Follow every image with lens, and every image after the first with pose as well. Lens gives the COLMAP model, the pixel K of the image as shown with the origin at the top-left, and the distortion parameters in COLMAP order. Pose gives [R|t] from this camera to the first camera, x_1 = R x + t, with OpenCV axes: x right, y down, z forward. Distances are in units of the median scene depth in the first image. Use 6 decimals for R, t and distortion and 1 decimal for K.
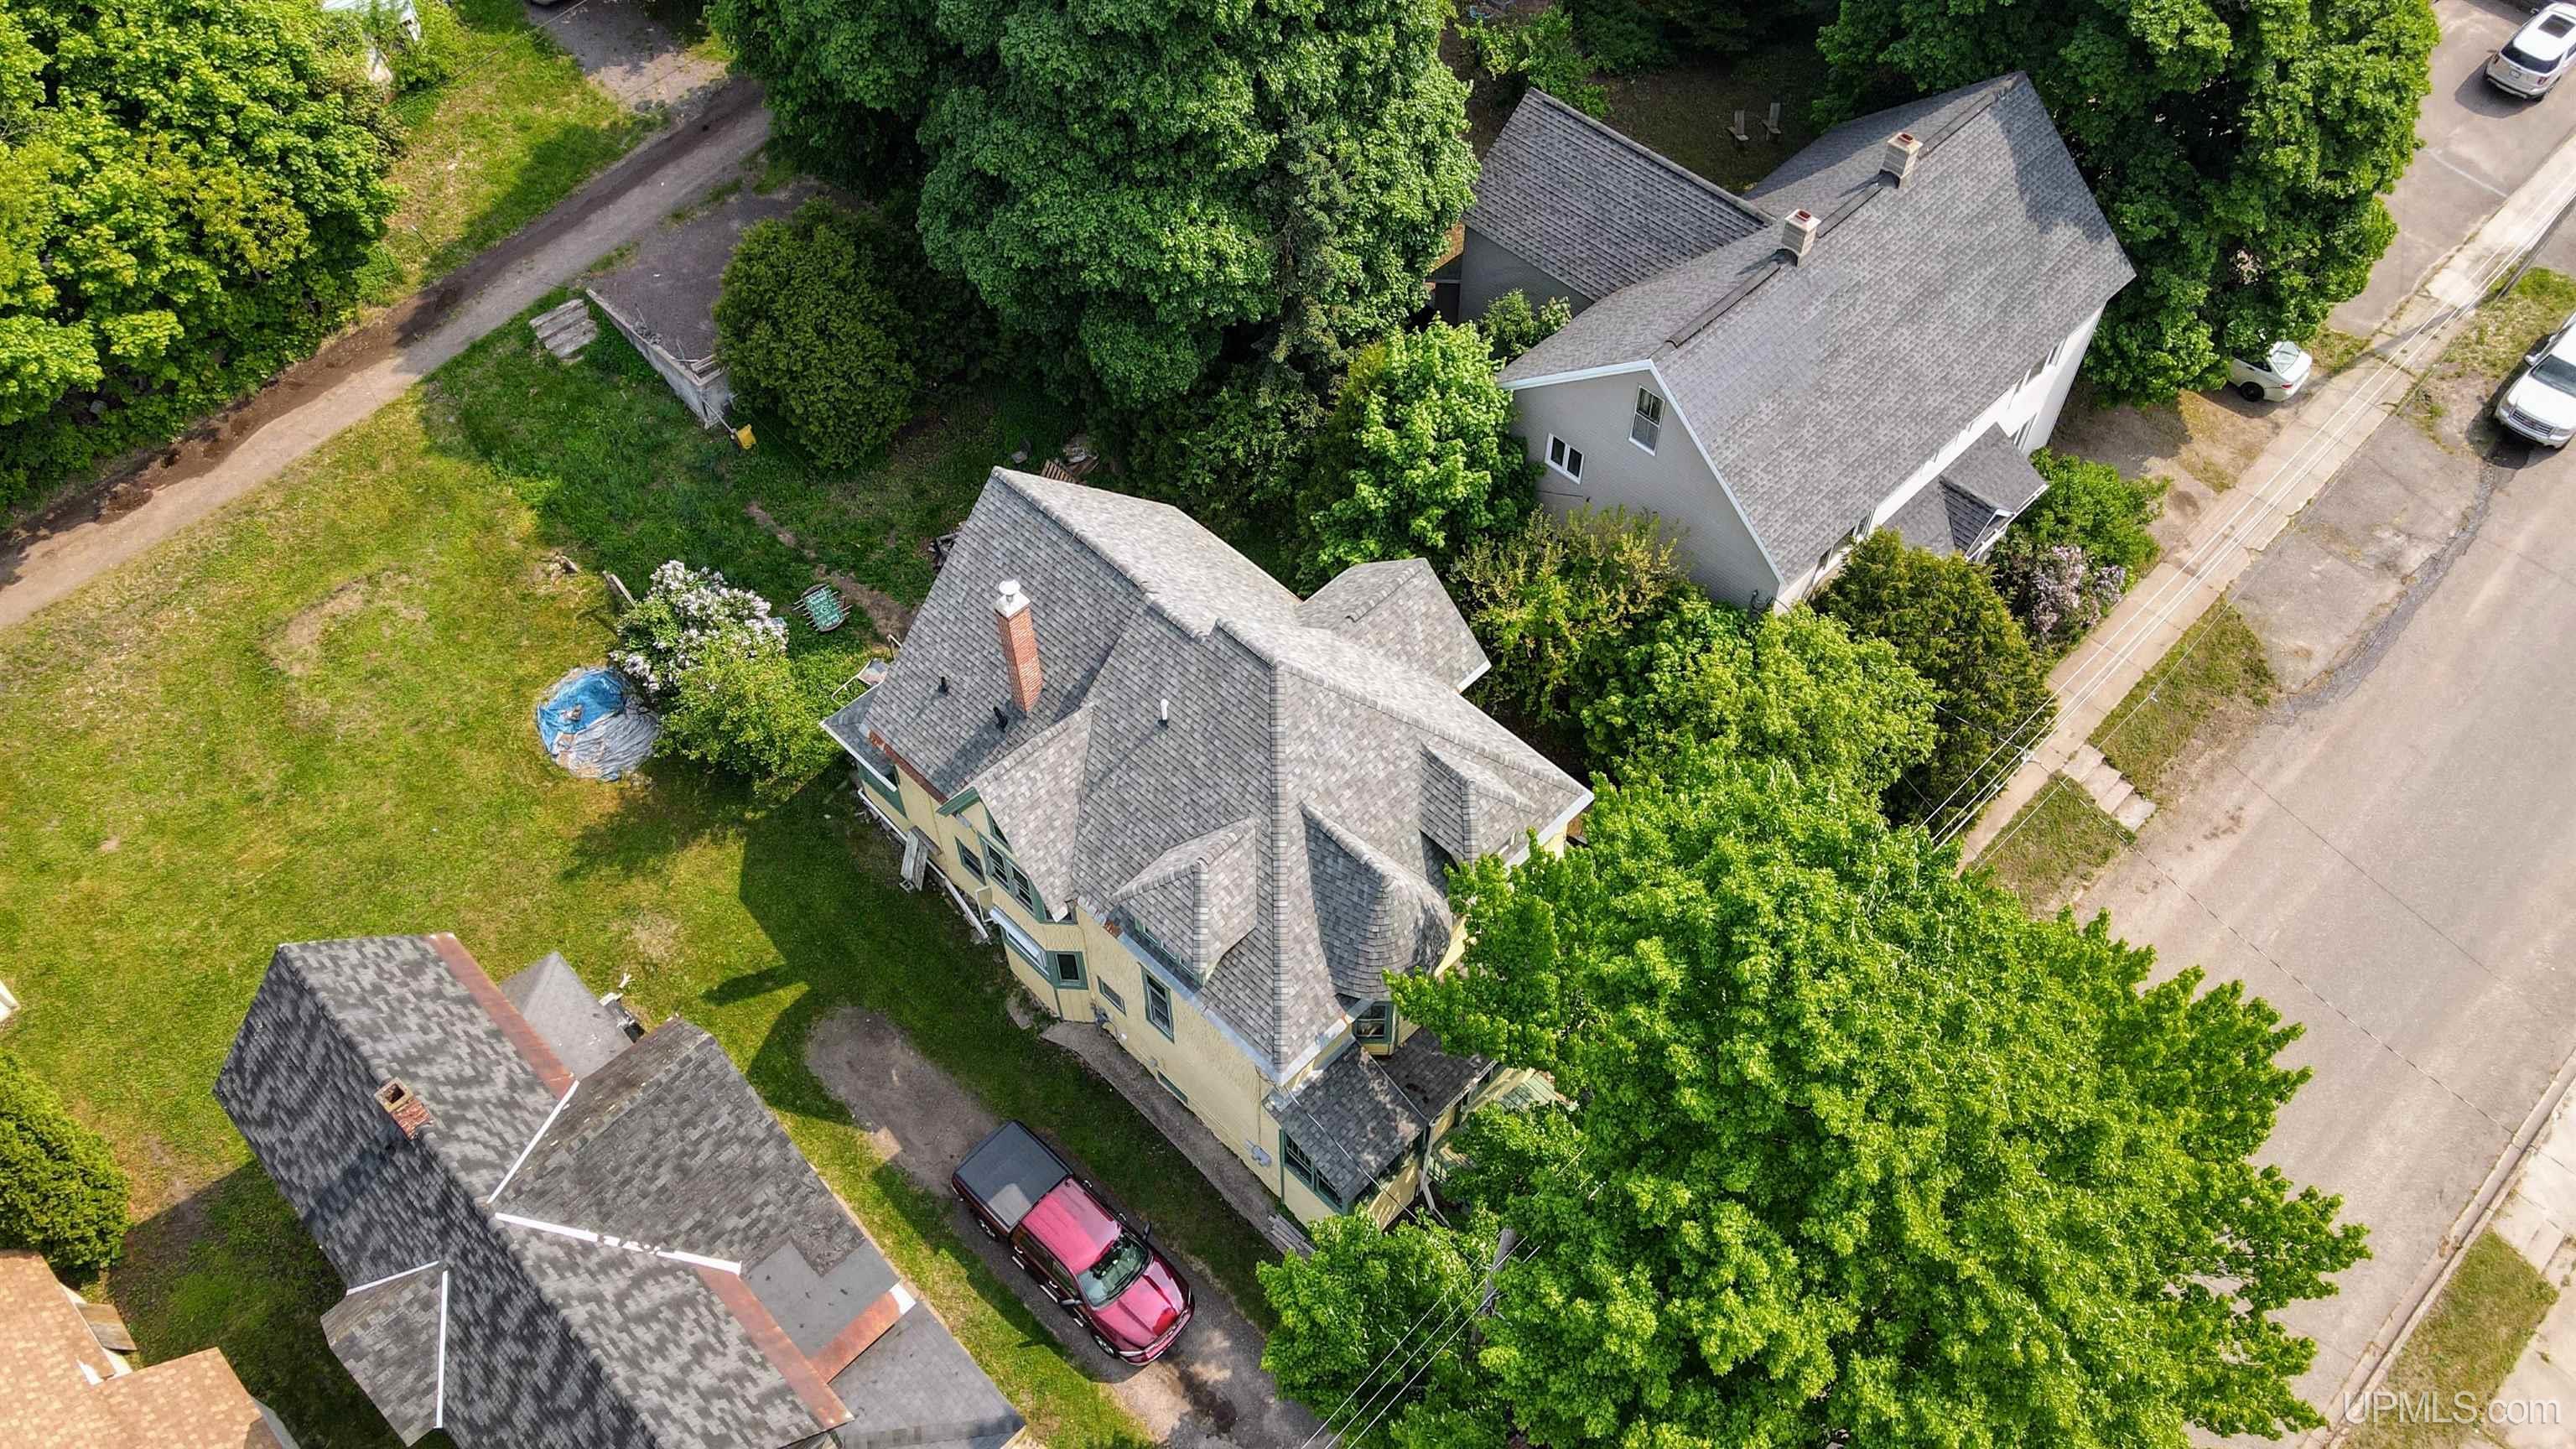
lens RADIAL K [[1892.1, 0, 1290.9], [0, 1892.1, 733.0], [0, 0, 1]] dist [-0.013611, 0.045989]
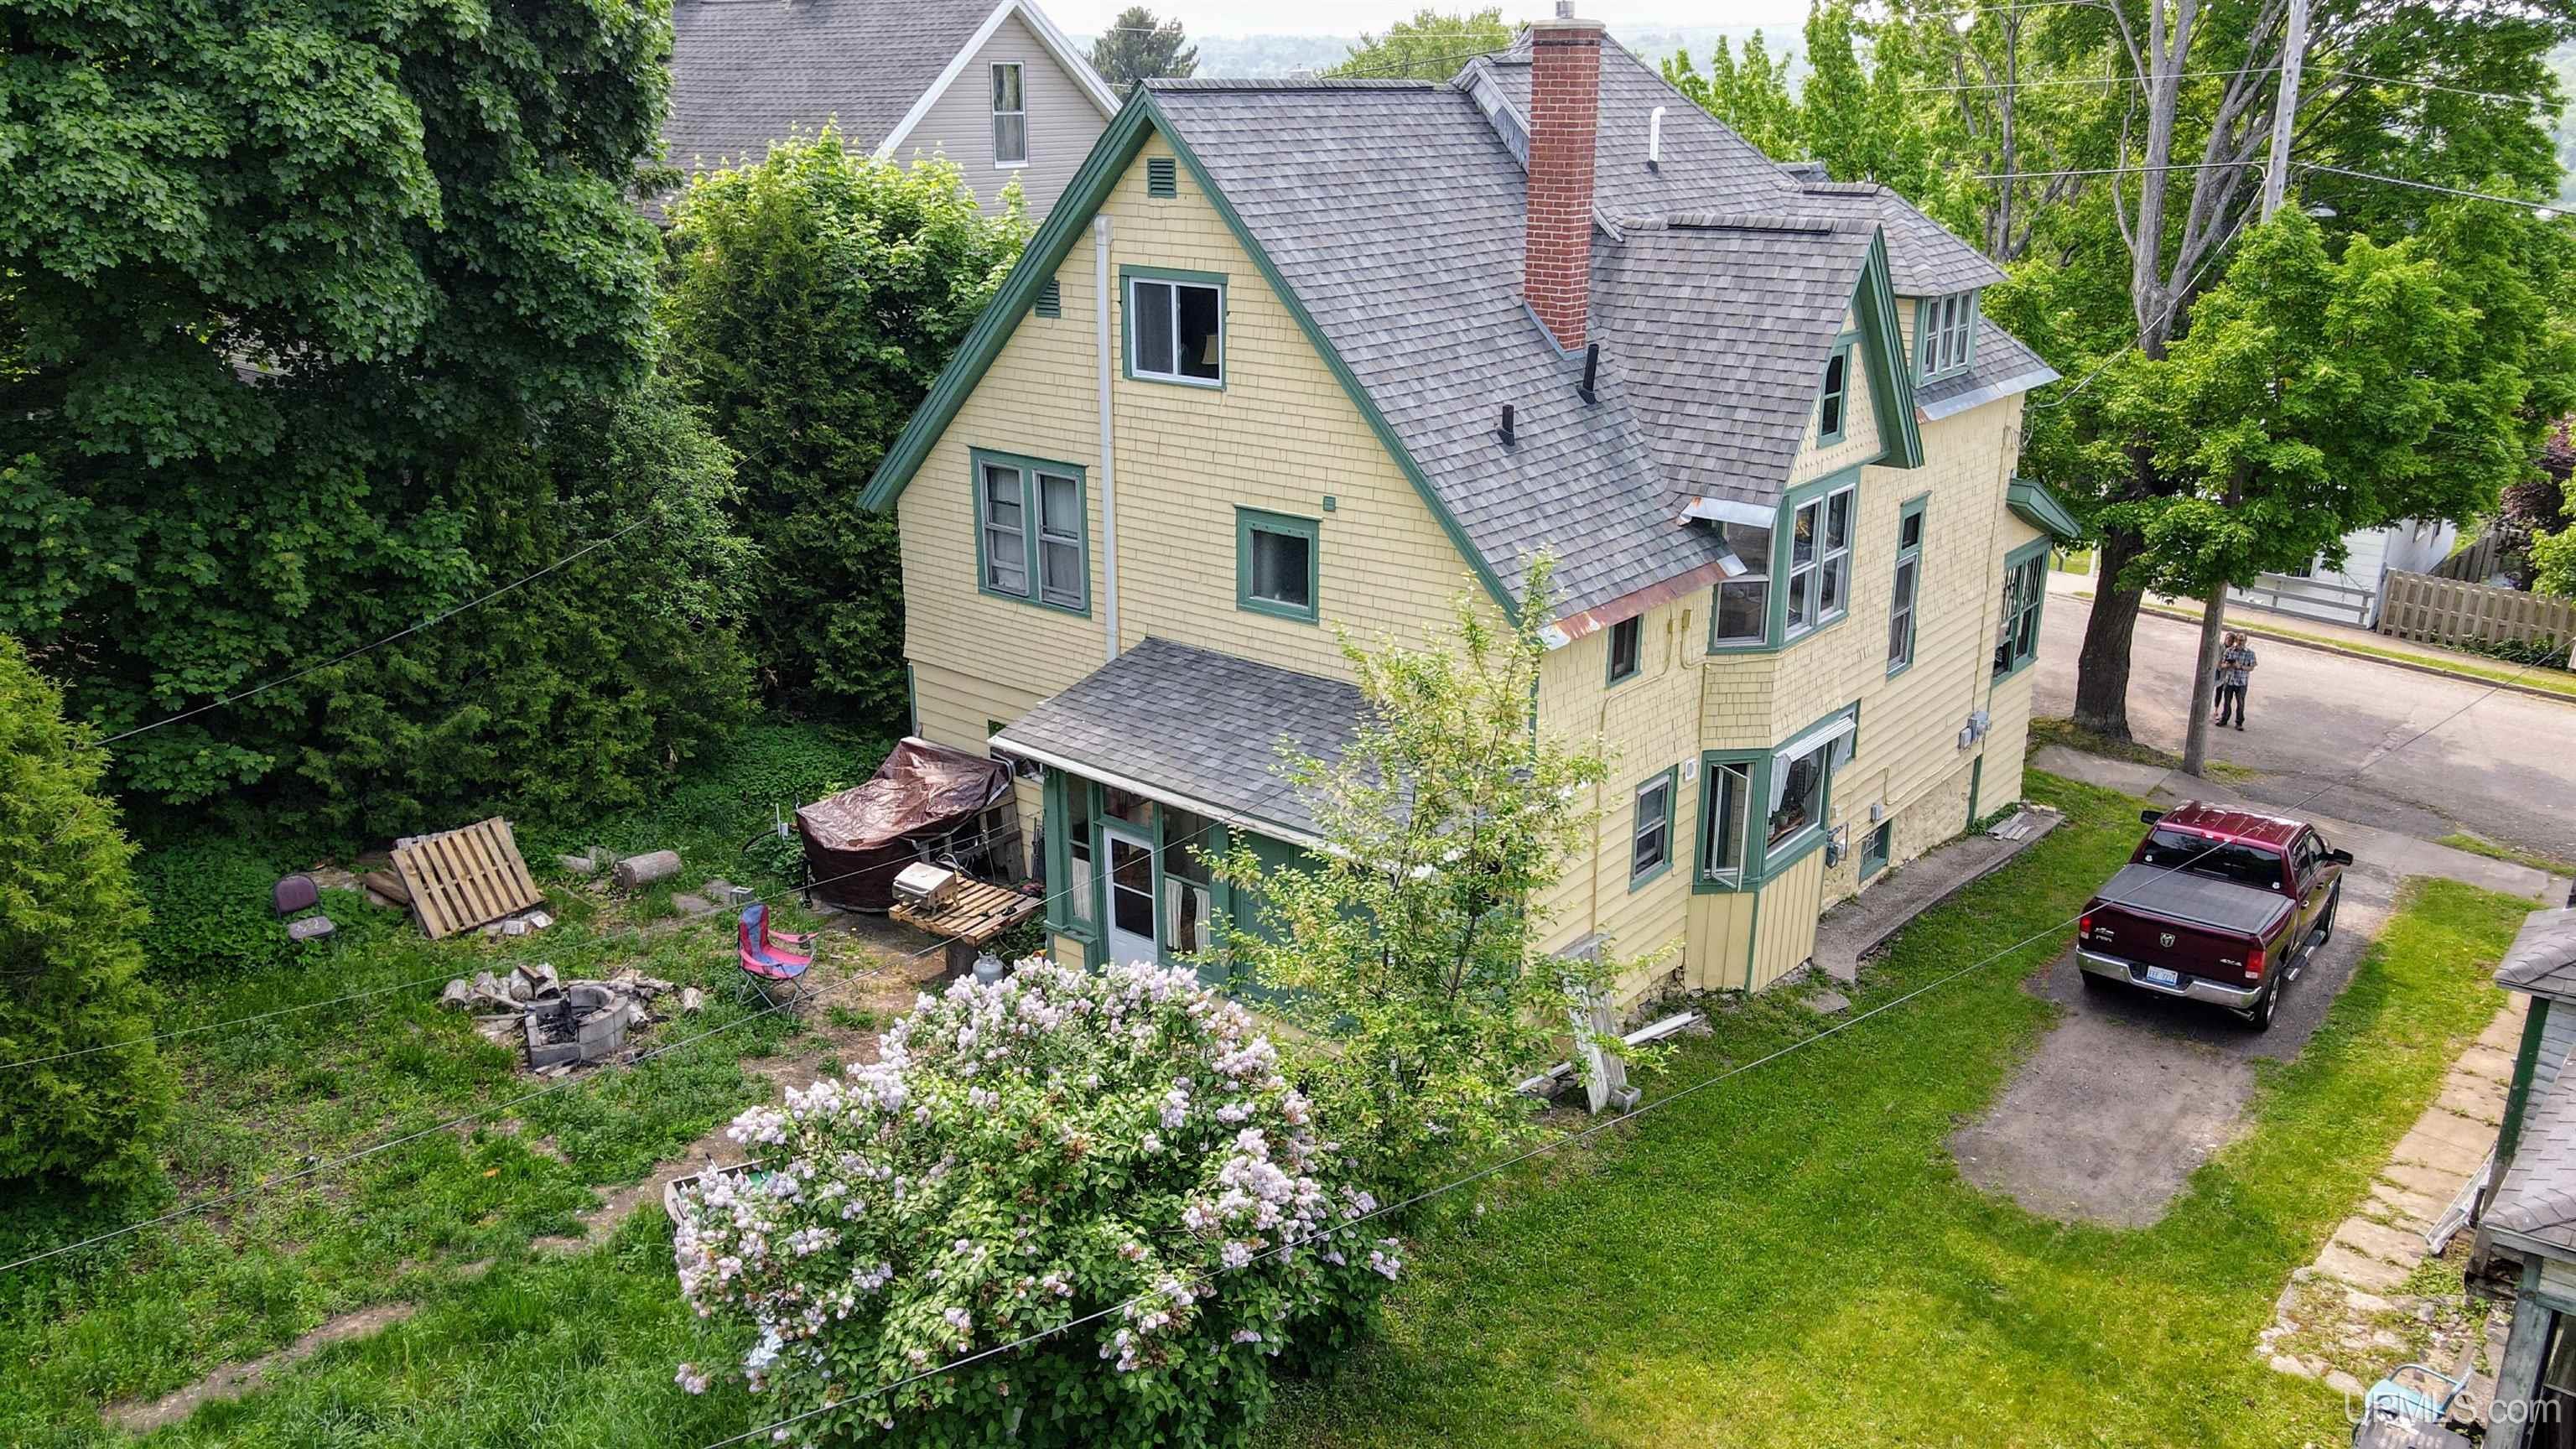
lens RADIAL K [[1892.1, 0, 1290.9], [0, 1892.1, 733.0], [0, 0, 1]] dist [-0.013611, 0.045989]
pose [[-0.090199, -0.312502, 0.945625, -0.567229], [0.795894, 0.548151, 0.257066, -0.126355], [-0.598679, 0.775804, 0.199275, 0.914044]]
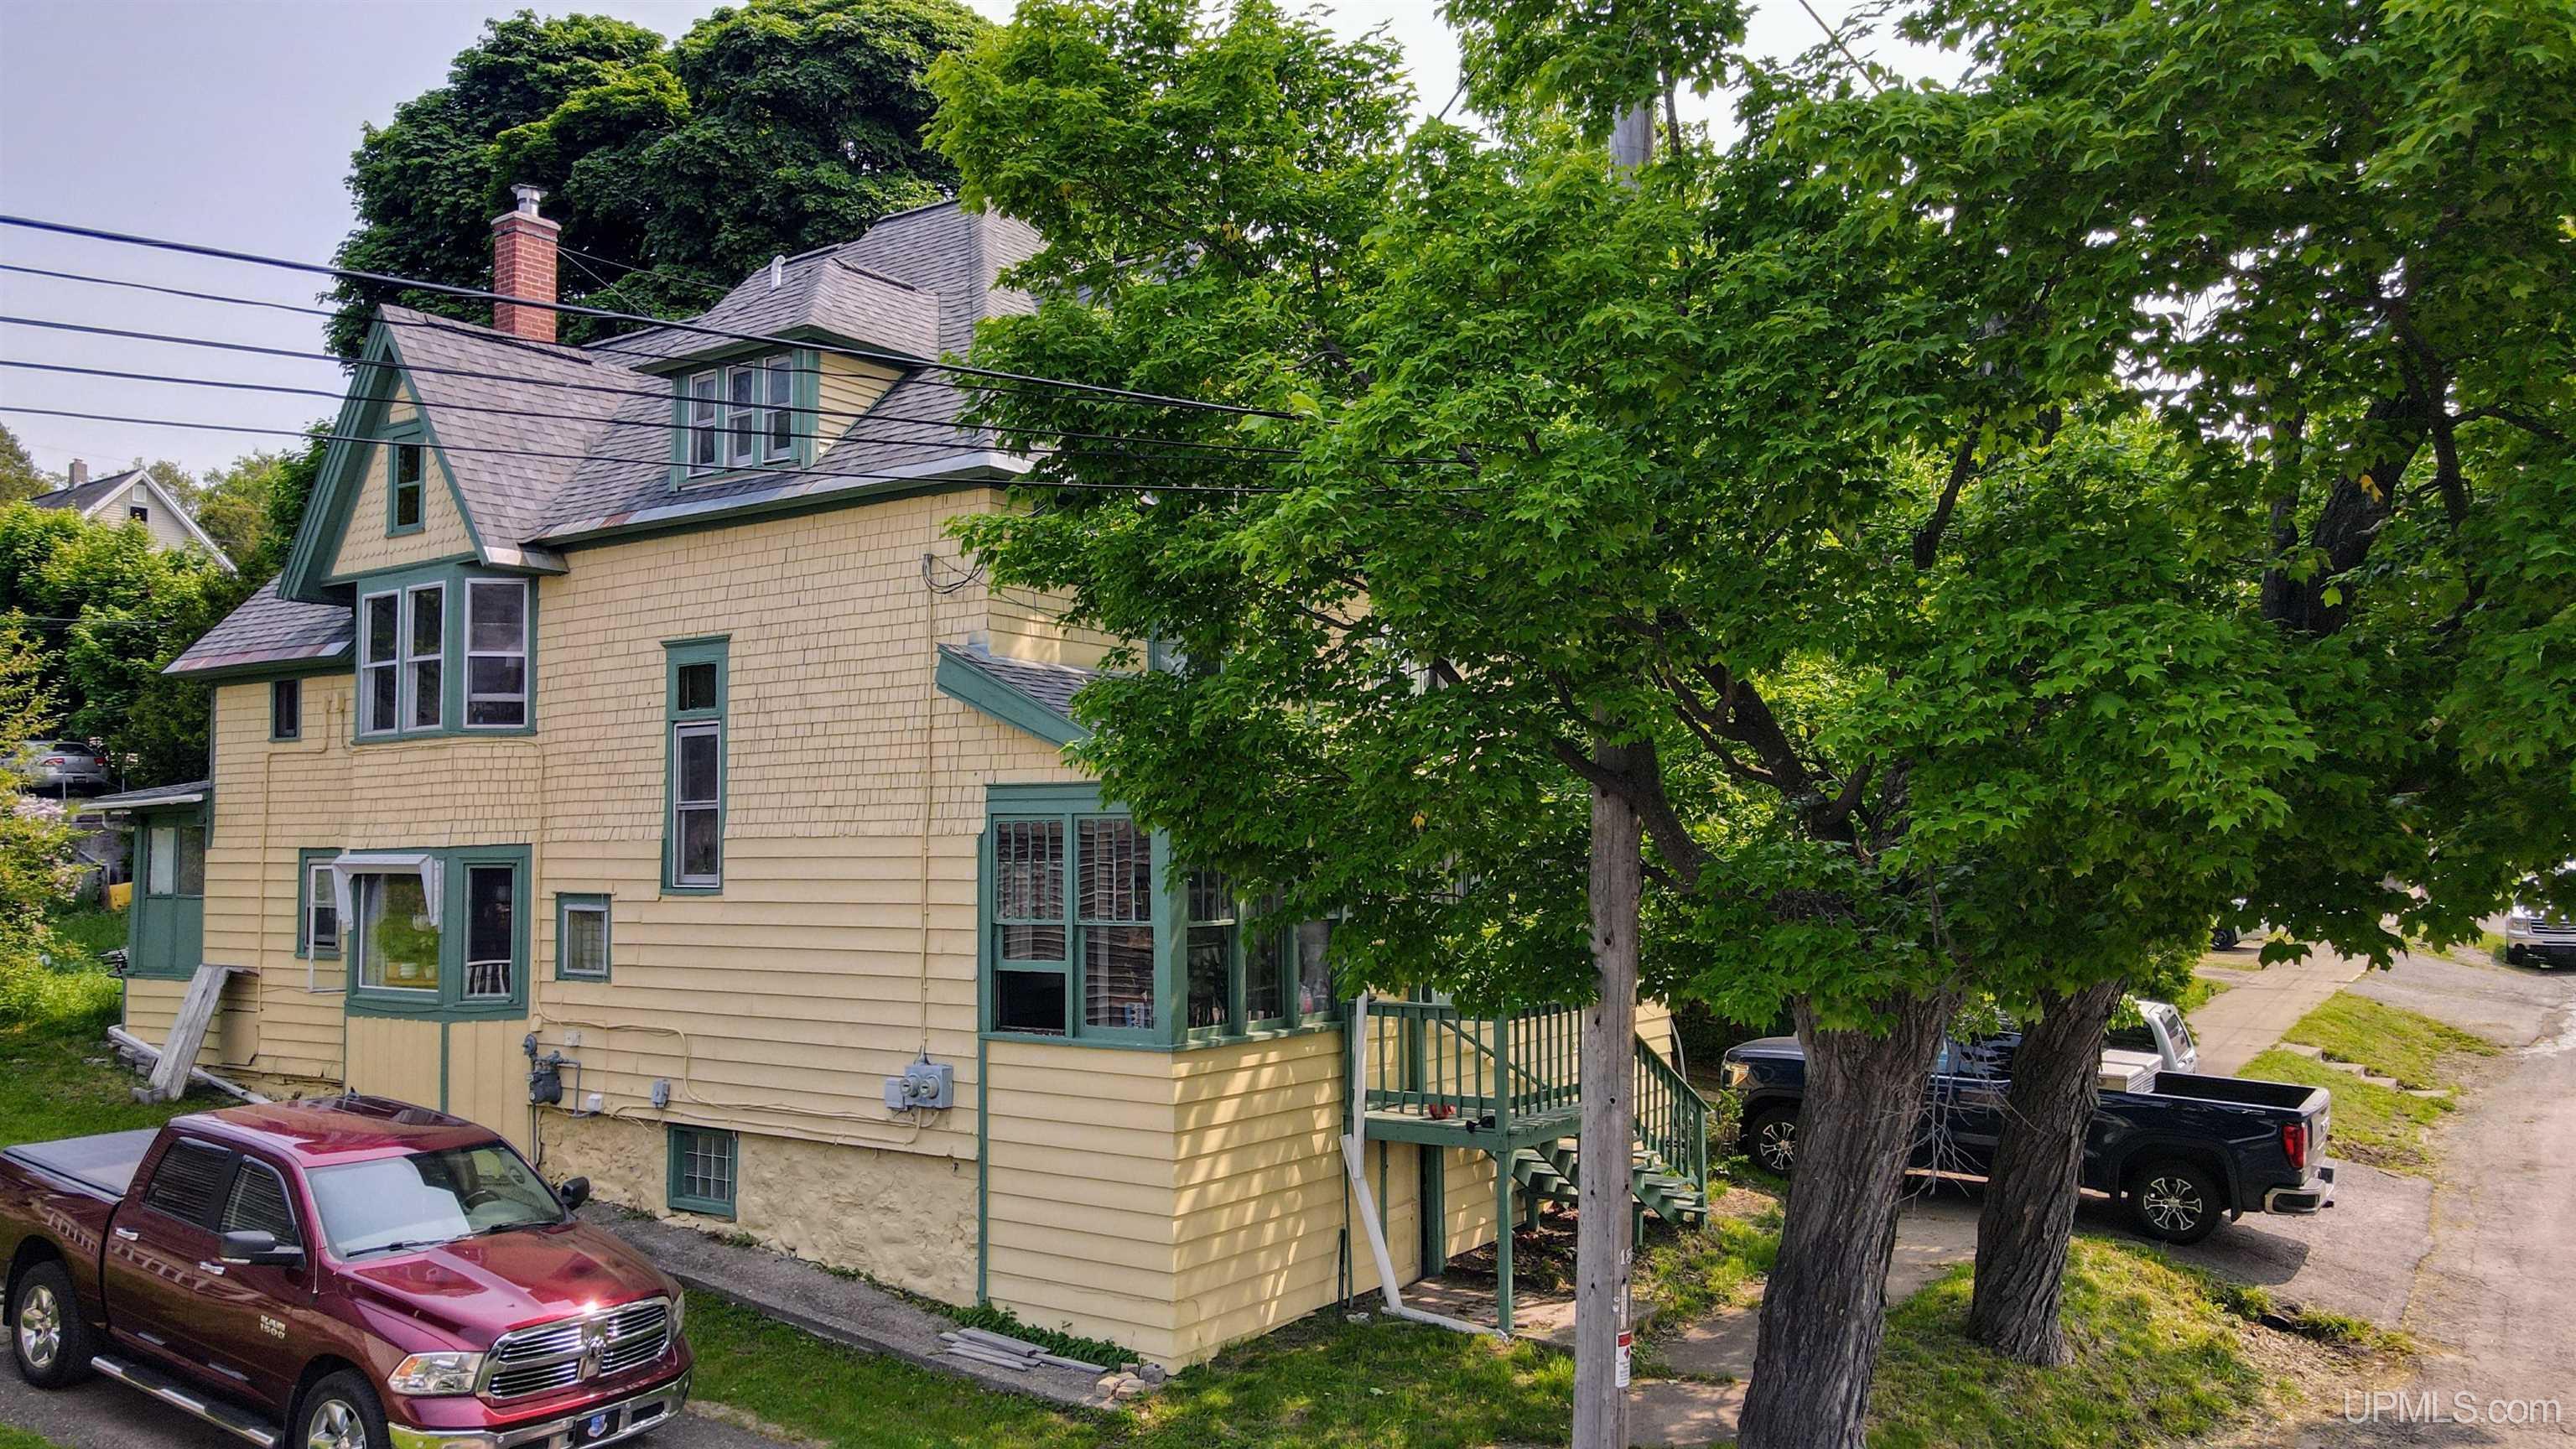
lens RADIAL K [[1892.1, 0, 1290.9], [0, 1892.1, 733.0], [0, 0, 1]] dist [-0.013611, 0.045989]
pose [[0.986362, 0.010293, 0.164271, -0.006263], [0.130413, 0.560021, -0.818150, 0.451644], [-0.100416, 0.828415, 0.551041, 0.656589]]
